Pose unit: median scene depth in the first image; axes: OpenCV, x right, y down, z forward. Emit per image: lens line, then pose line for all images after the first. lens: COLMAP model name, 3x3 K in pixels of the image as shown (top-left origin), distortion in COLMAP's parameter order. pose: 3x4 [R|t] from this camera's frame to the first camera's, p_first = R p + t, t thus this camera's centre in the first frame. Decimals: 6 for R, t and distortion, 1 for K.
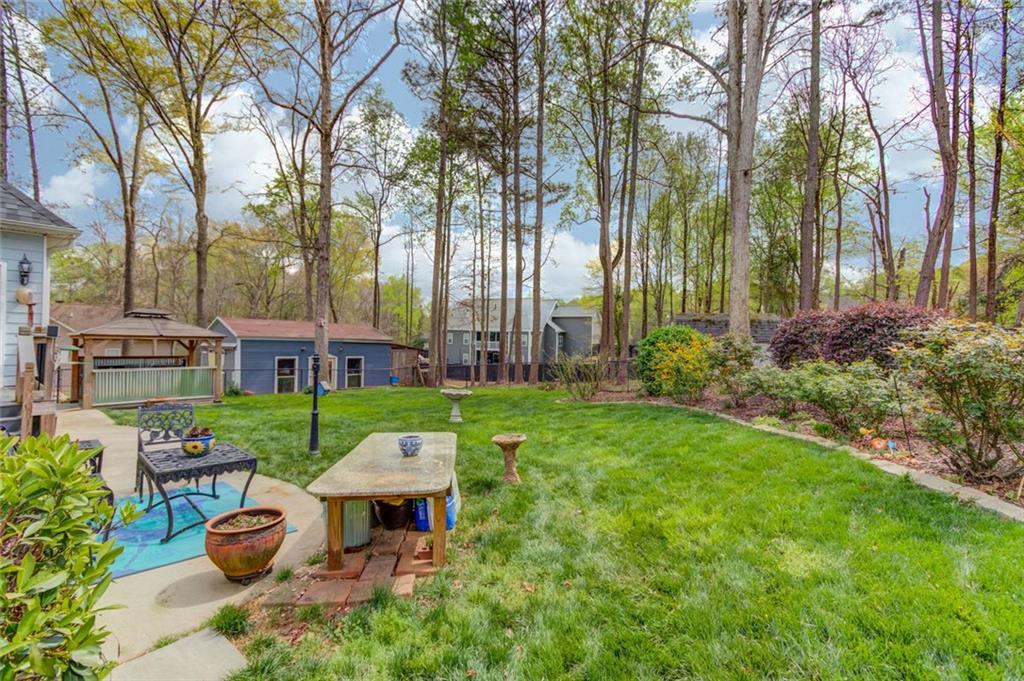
lens RADIAL K [[468.6, 0, 512.0], [0, 468.6, 340.5], [0, 0, 1]] dist [0.021653, -0.000501]
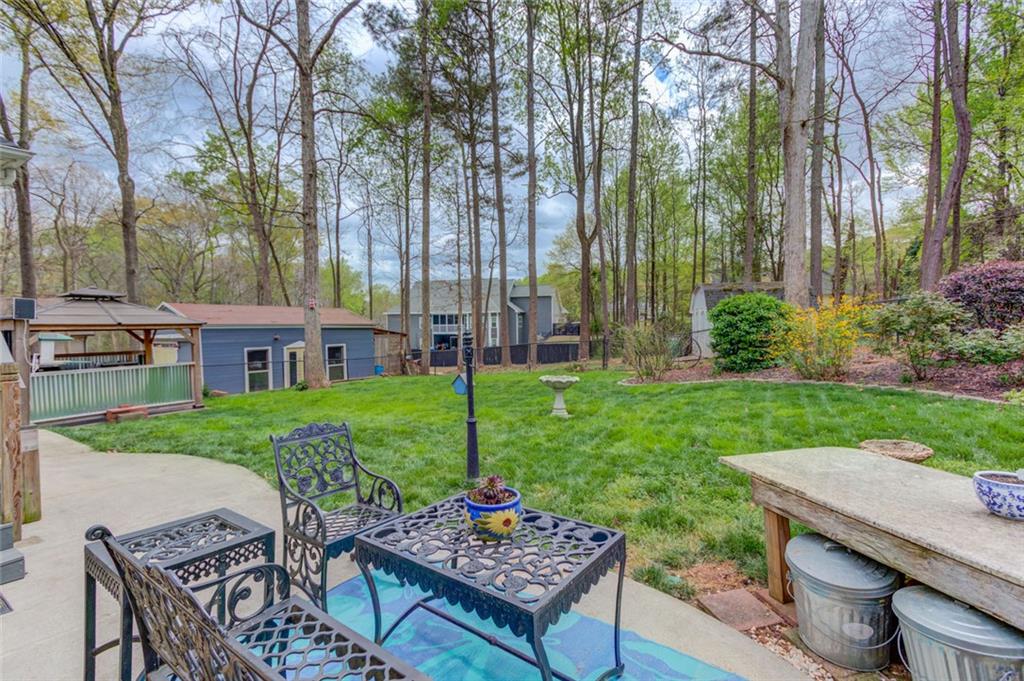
lens RADIAL K [[468.6, 0, 512.0], [0, 468.6, 340.5], [0, 0, 1]] dist [0.021653, -0.000501]
pose [[0.989926, -0.039966, 0.135830, -0.119920], [0.035001, 0.998636, 0.038742, 0.004319], [-0.137193, -0.033597, 0.989974, 0.090125]]
